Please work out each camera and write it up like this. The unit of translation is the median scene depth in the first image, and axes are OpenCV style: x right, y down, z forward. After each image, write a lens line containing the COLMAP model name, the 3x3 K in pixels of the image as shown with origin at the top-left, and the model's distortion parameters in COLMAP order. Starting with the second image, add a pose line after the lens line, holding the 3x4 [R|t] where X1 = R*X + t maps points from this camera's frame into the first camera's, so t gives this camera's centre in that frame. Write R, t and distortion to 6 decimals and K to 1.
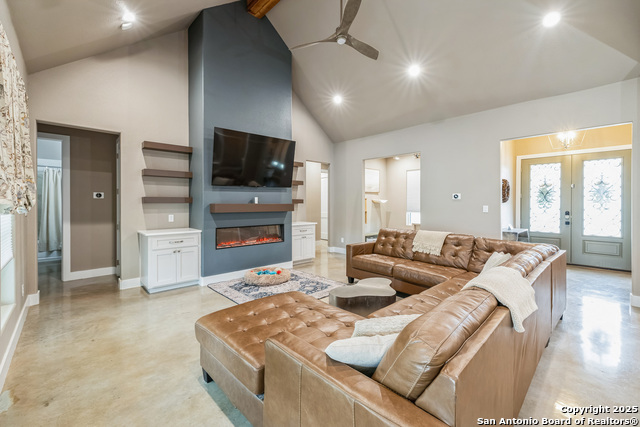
lens RADIAL K [[271.7, 0, 317.6], [0, 271.7, 203.9], [0, 0, 1]] dist [0.002050, -0.000540]
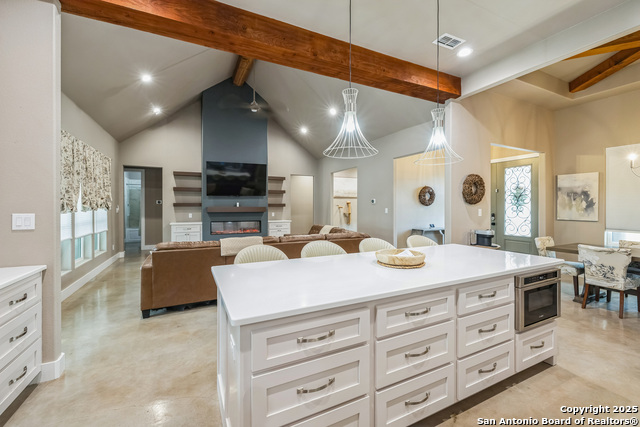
lens RADIAL K [[271.7, 0, 315.7], [0, 271.7, 206.9], [0, 0, 1]] dist [0.002050, -0.000540]
pose [[0.952801, -0.000726, -0.303596, 0.591104], [0.000254, 0.999999, -0.001595, 0.001621], [0.303597, 0.001443, 0.952800, -0.301063]]
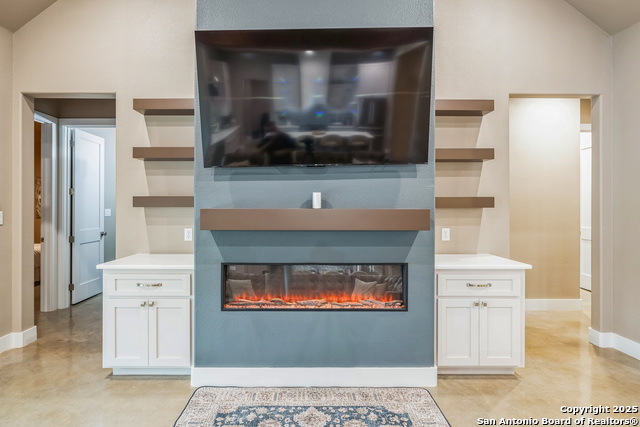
lens RADIAL K [[331.4, 0, 312.3], [0, 331.4, 205.0], [0, 0, 1]] dist [0.000270, 0.000445]
pose [[0.735448, 0.000799, -0.677580, 0.085209], [-0.001557, 0.999999, -0.000510, -0.005648], [0.677579, 0.001430, 0.735449, 0.567698]]
